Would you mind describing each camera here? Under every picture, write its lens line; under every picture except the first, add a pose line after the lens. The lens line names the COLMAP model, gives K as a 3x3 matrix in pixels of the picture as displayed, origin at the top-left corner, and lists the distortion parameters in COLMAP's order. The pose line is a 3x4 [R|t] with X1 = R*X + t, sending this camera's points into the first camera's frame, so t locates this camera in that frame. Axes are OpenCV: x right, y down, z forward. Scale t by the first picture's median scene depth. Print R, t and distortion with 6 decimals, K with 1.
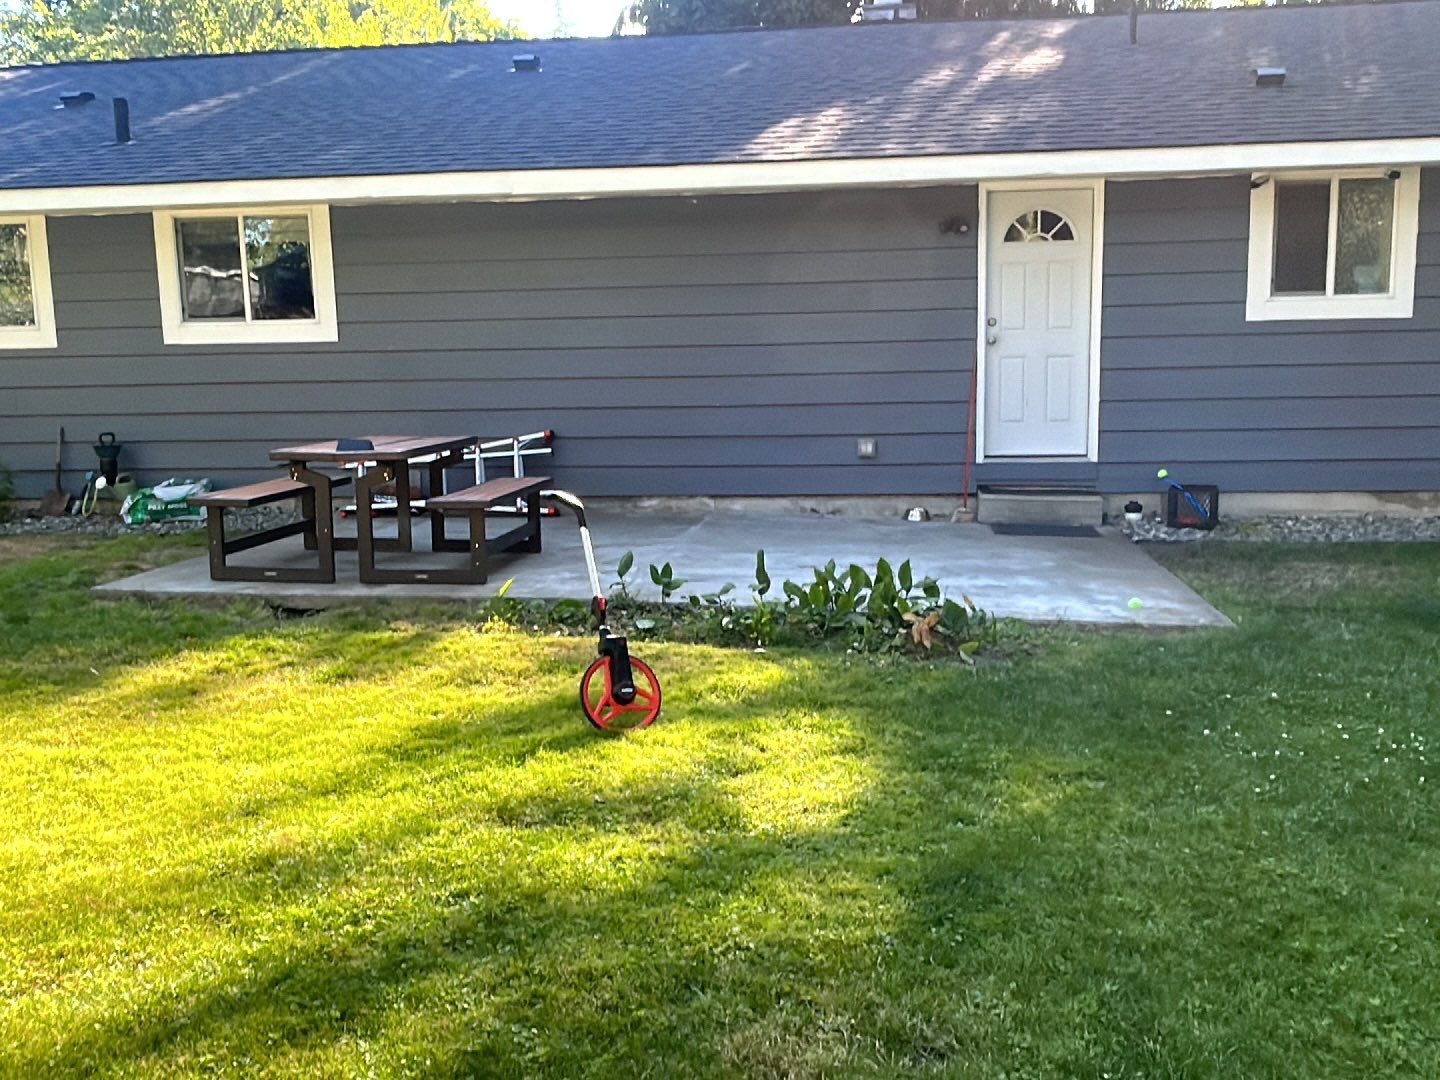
lens RADIAL K [[1280.4, 0, 713.2], [0, 1280.4, 540.4], [0, 0, 1]] dist [0.011390, -0.034089]
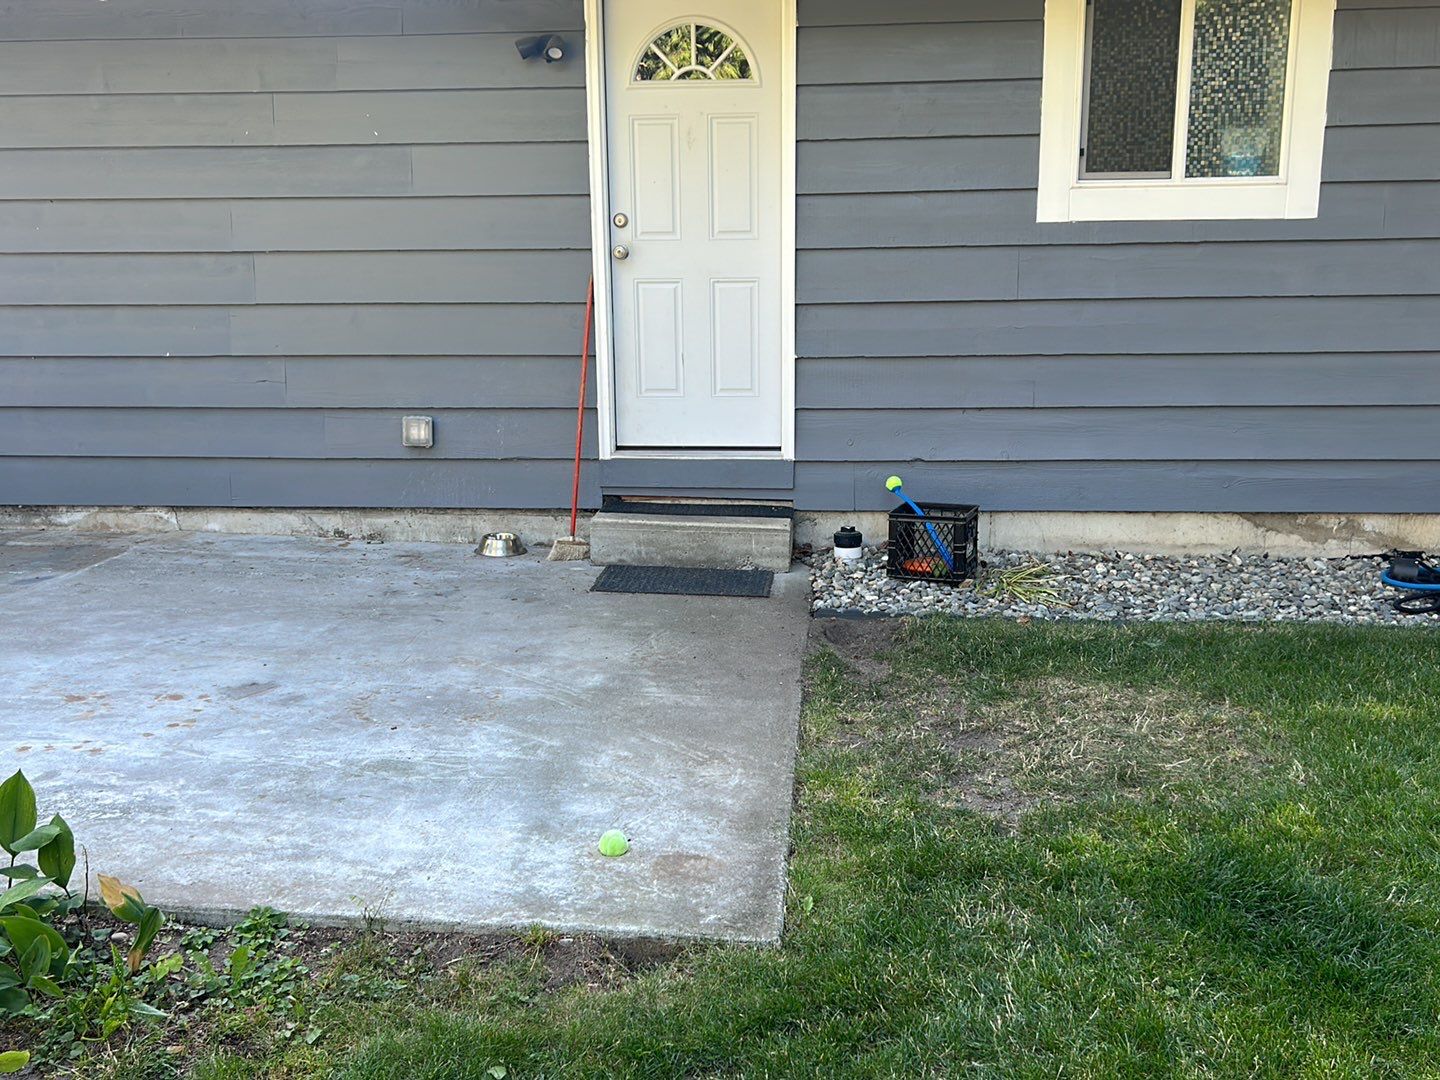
lens RADIAL K [[1362.5, 0, 722.5], [0, 1362.5, 548.4], [0, 0, 1]] dist [0.042366, 0.000000]
pose [[0.999104, 0.003631, 0.042175, 0.249330], [-0.005995, 0.998410, 0.056054, -0.057666], [-0.041904, -0.056257, 0.997537, 0.378317]]
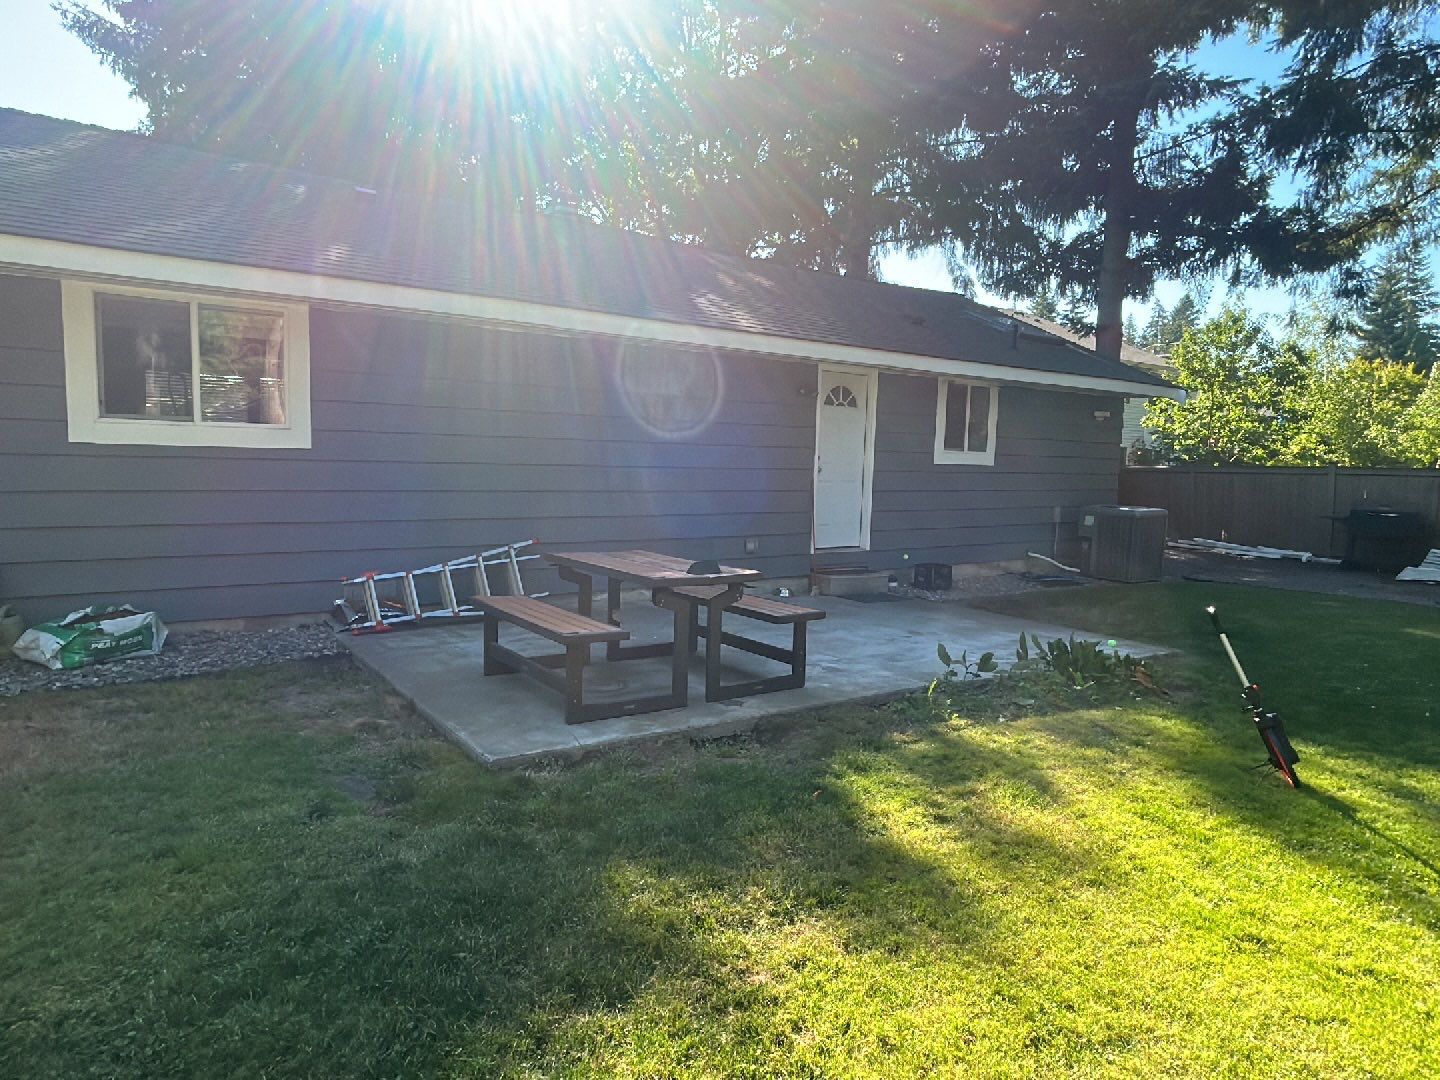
lens RADIAL K [[841.5, 0, 722.3], [0, 841.5, 539.0], [0, 0, 1]] dist [-0.008280, -0.001377]
pose [[0.748709, -0.023379, 0.662486, -0.524314], [0.063865, 0.997273, -0.036983, -0.051061], [-0.659815, 0.070000, 0.748160, 0.372619]]
